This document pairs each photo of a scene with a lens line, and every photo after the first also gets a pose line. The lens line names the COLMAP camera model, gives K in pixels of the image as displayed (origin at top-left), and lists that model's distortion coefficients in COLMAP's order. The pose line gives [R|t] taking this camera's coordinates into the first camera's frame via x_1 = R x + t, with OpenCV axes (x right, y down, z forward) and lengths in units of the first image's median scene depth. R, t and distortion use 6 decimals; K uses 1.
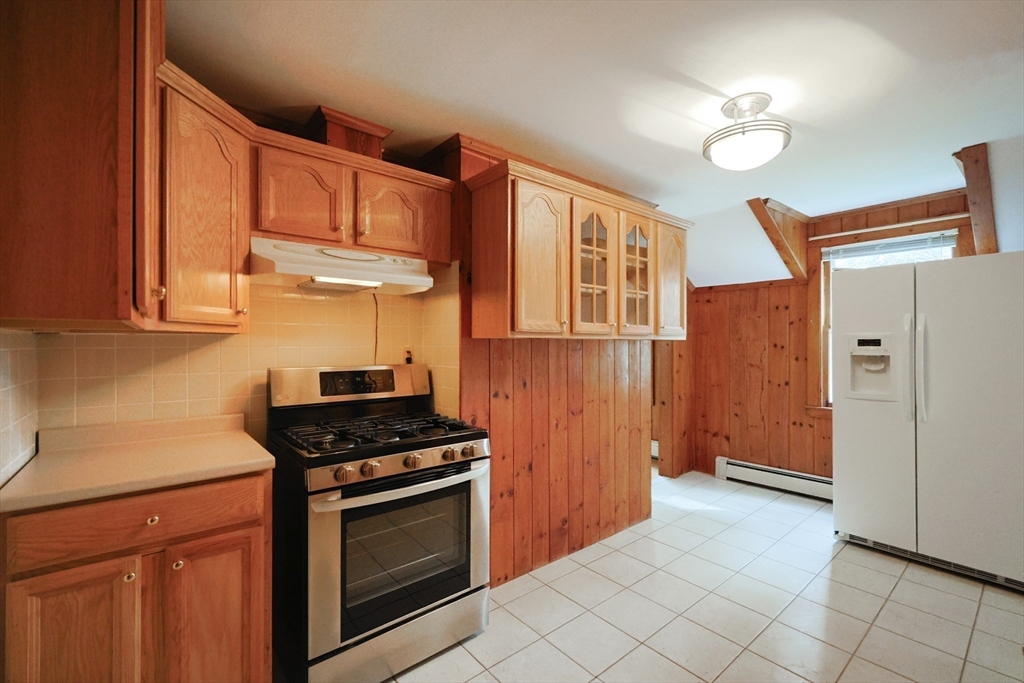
lens RADIAL K [[437.0, 0, 512.0], [0, 437.0, 341.5], [0, 0, 1]] dist [0.001504, 0.000212]
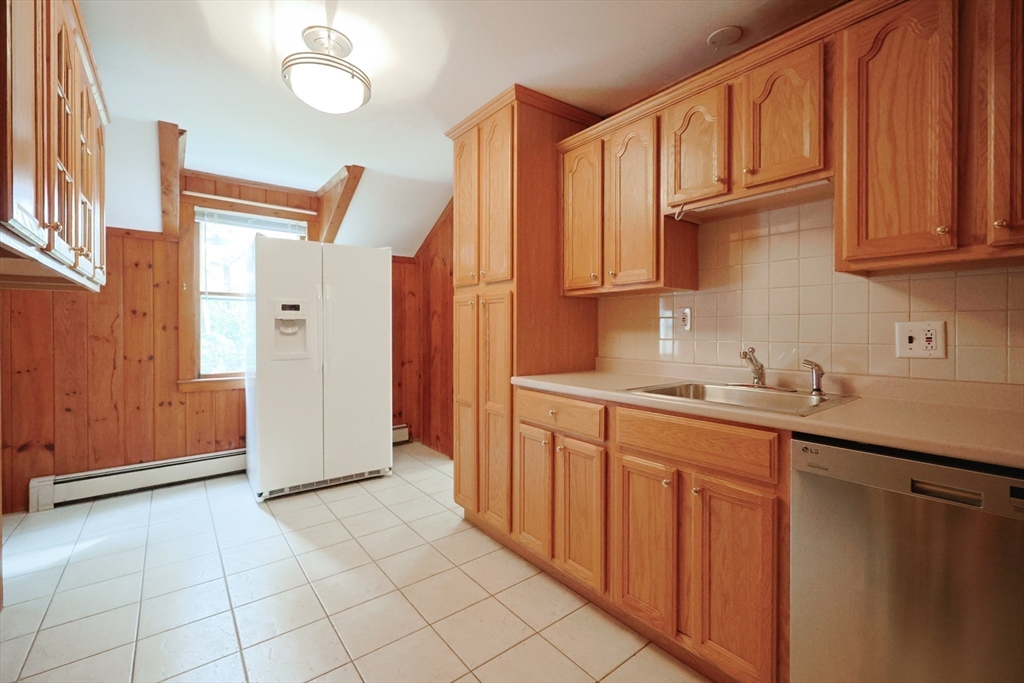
lens RADIAL K [[445.0, 0, 534.4], [0, 445.0, 329.2], [0, 0, 1]] dist [-0.000285, -0.000004]
pose [[0.001700, -0.000215, 0.999999, -0.257397], [-0.004695, 0.999989, 0.000223, 0.046493], [-0.999988, -0.004696, 0.001699, 0.332392]]
